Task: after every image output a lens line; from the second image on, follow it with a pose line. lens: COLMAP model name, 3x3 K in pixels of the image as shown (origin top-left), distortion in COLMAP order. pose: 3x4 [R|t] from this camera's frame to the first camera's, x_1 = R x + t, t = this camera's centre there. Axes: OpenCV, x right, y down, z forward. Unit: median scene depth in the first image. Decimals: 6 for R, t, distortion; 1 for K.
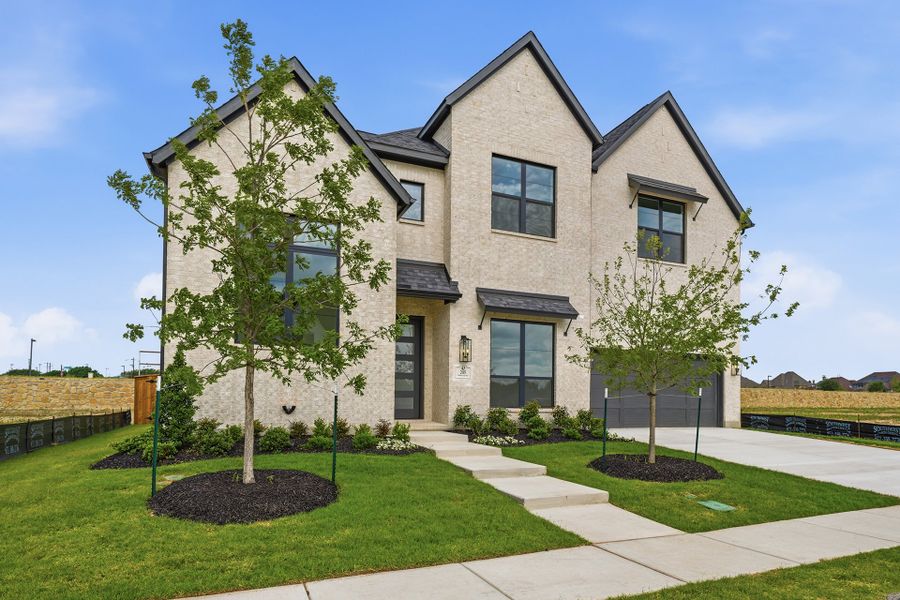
lens RADIAL K [[553.8, 0, 487.1], [0, 553.8, 399.3], [0, 0, 1]] dist [-0.011464, -0.002597]
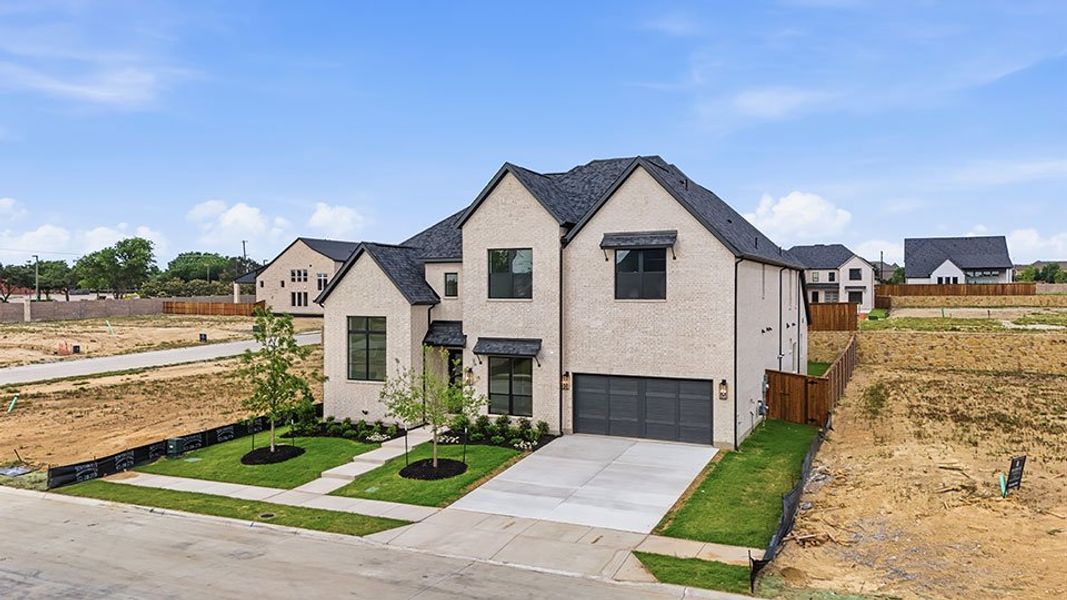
lens RADIAL K [[780.4, 0, 532.0], [0, 780.4, 293.2], [0, 0, 1]] dist [0.092494, -0.022055]
pose [[0.650089, -0.005069, -0.759841, 1.688961], [0.012598, 0.999912, 0.004108, -0.319727], [0.759753, -0.012243, 0.650096, -0.312976]]
